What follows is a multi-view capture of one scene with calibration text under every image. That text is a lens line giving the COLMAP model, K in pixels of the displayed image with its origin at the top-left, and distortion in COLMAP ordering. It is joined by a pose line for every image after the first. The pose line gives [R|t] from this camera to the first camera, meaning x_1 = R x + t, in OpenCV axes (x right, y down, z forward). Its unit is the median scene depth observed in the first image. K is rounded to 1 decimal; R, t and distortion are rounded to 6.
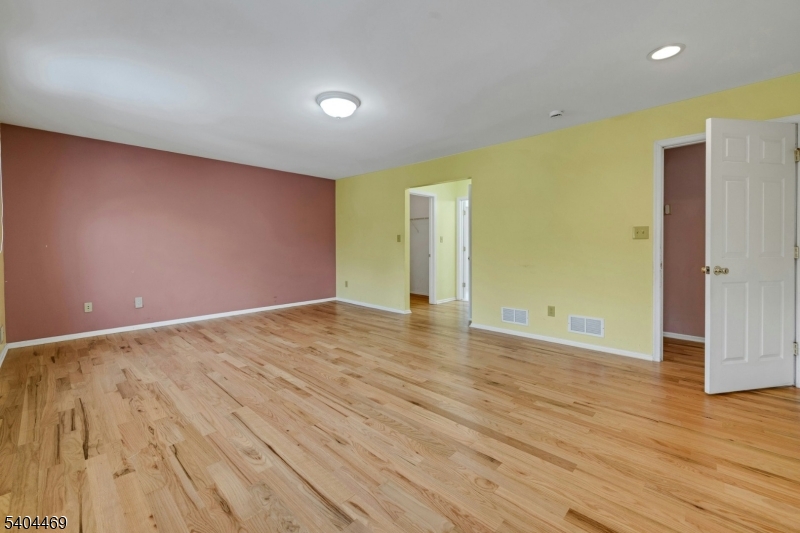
lens RADIAL K [[331.3, 0, 394.4], [0, 331.3, 249.4], [0, 0, 1]] dist [-0.002890, 0.000785]
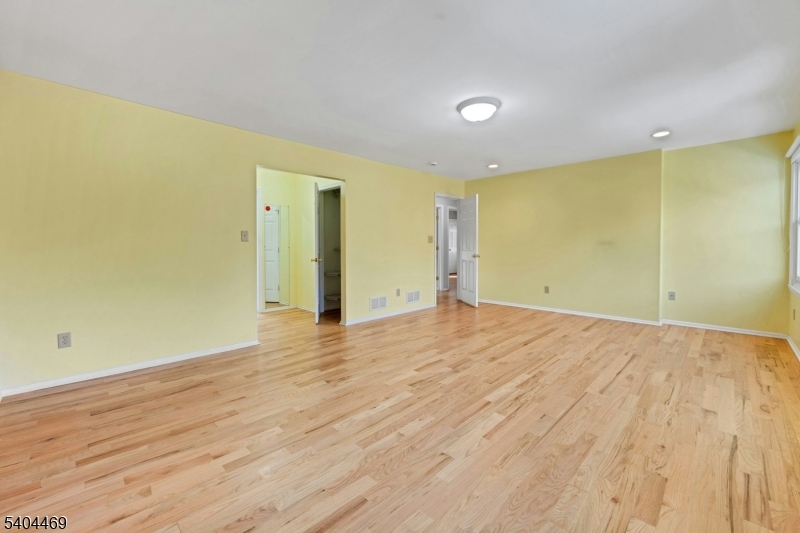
lens RADIAL K [[331.3, 0, 398.5], [0, 331.3, 267.1], [0, 0, 1]] dist [-0.002890, 0.000785]
pose [[0.016344, -0.061663, 0.997963, -1.401588], [0.016106, 0.997983, 0.061401, -0.016146], [-0.999737, 0.015070, 0.017304, 1.457015]]
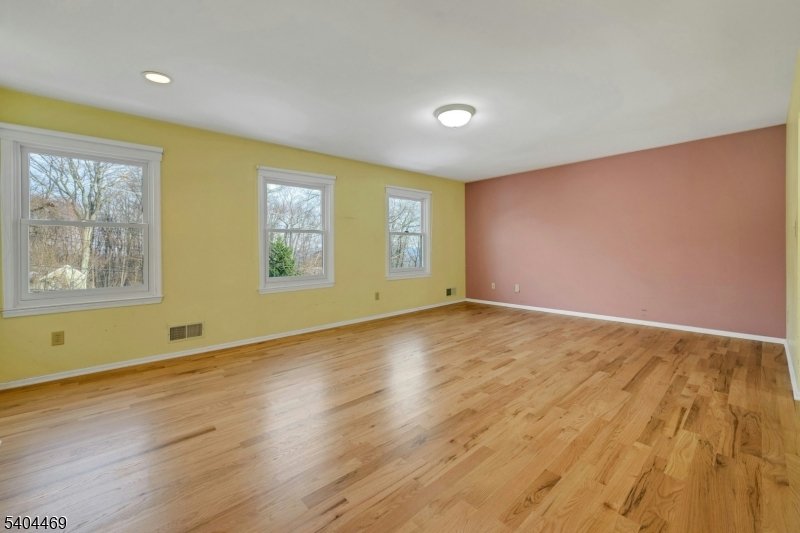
lens RADIAL K [[331.3, 0, 399.4], [0, 331.3, 247.2], [0, 0, 1]] dist [-0.002890, 0.000785]
pose [[-0.065478, -0.000052, -0.997854, 1.075442], [-0.001213, 0.999999, 0.000027, -0.015197], [0.997853, 0.001212, -0.065478, 1.055875]]
